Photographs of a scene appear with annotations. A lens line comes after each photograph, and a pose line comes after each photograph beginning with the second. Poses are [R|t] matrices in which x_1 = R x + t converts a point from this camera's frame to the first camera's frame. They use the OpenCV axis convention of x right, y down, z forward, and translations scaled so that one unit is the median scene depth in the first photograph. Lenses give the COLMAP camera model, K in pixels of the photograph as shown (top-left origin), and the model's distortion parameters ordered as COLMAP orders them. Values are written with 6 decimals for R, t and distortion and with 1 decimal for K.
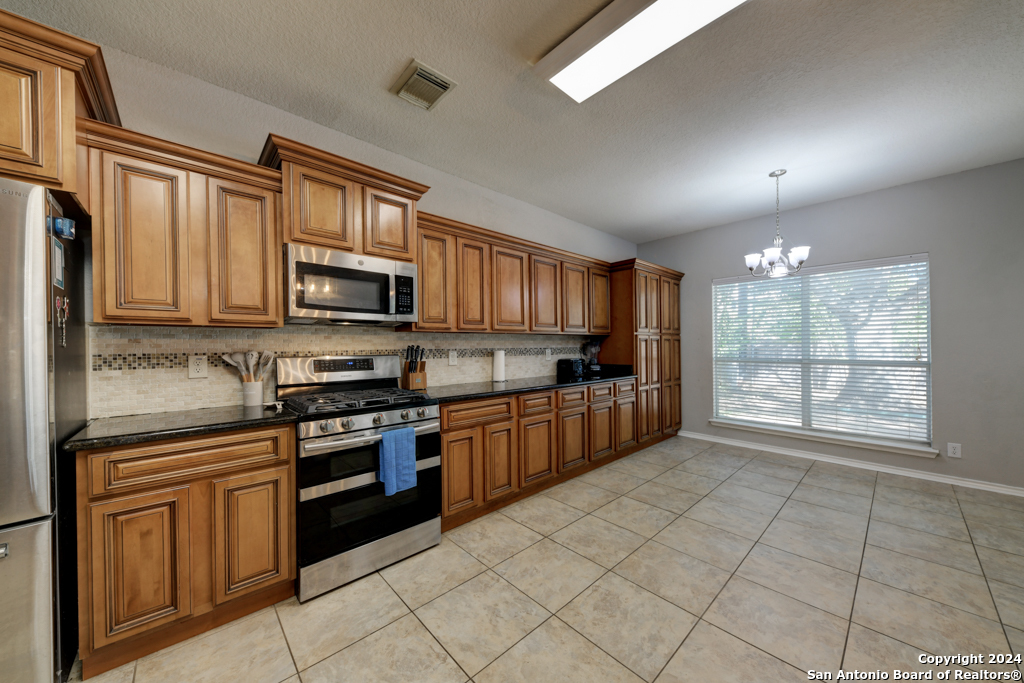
lens RADIAL K [[354.4, 0, 501.2], [0, 354.4, 341.7], [0, 0, 1]] dist [0.004513, -0.002227]
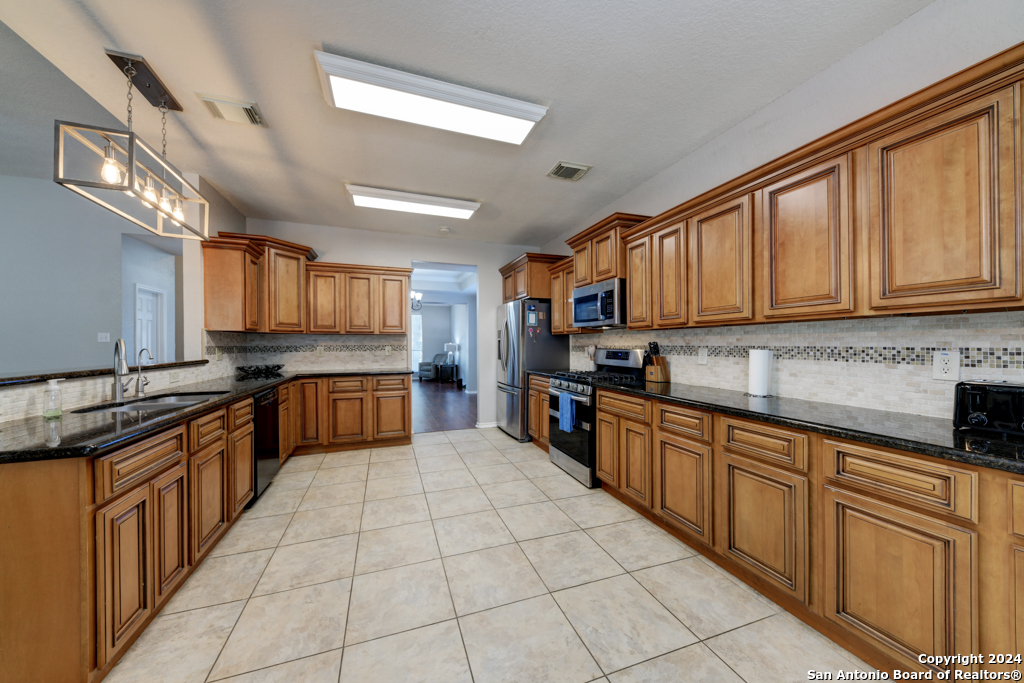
lens RADIAL K [[354.4, 0, 518.7], [0, 354.4, 345.0], [0, 0, 1]] dist [0.004513, -0.002227]
pose [[-0.355972, 0.011109, -0.934431, 0.894768], [0.014115, 0.999879, 0.006510, 0.006493], [0.934390, -0.010872, -0.356086, 0.936991]]
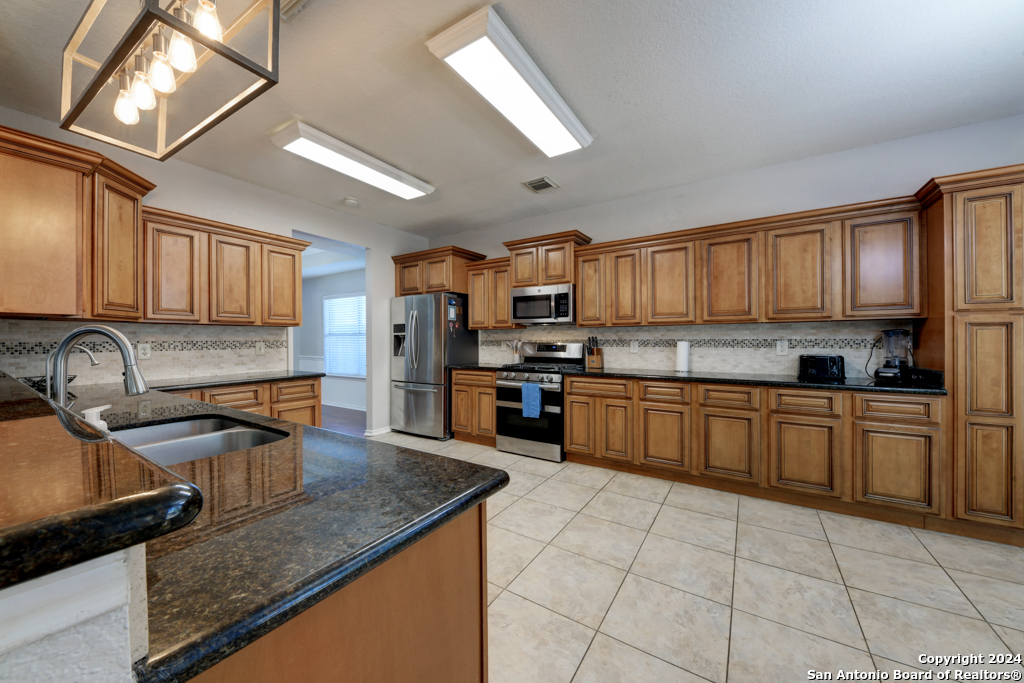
lens RADIAL K [[354.4, 0, 518.3], [0, 354.4, 341.3], [0, 0, 1]] dist [0.004513, -0.002227]
pose [[0.279426, 0.010937, -0.960105, 0.971917], [0.011901, 0.999819, 0.014853, 0.003706], [0.960094, -0.015576, 0.279245, 0.294867]]
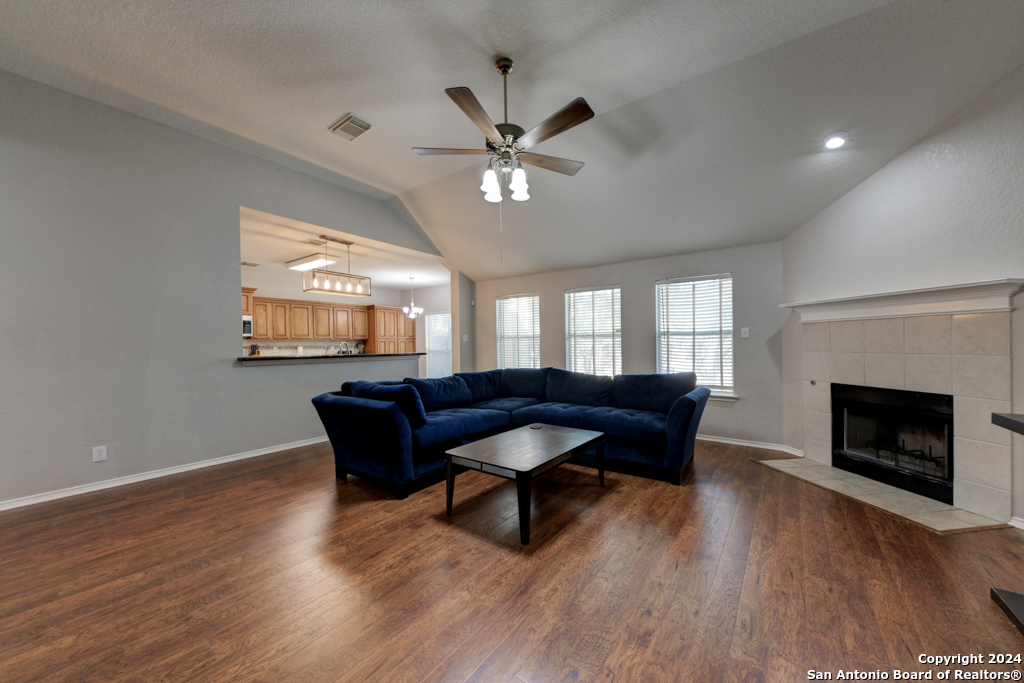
lens RADIAL K [[375.4, 0, 509.3], [0, 375.4, 347.4], [0, 0, 1]] dist [0.003027, 0.000224]
pose [[0.977976, -0.003960, 0.208678, 0.958264], [0.000284, 0.999844, 0.017639, -0.015157], [-0.208716, -0.017191, 0.977825, -1.990788]]
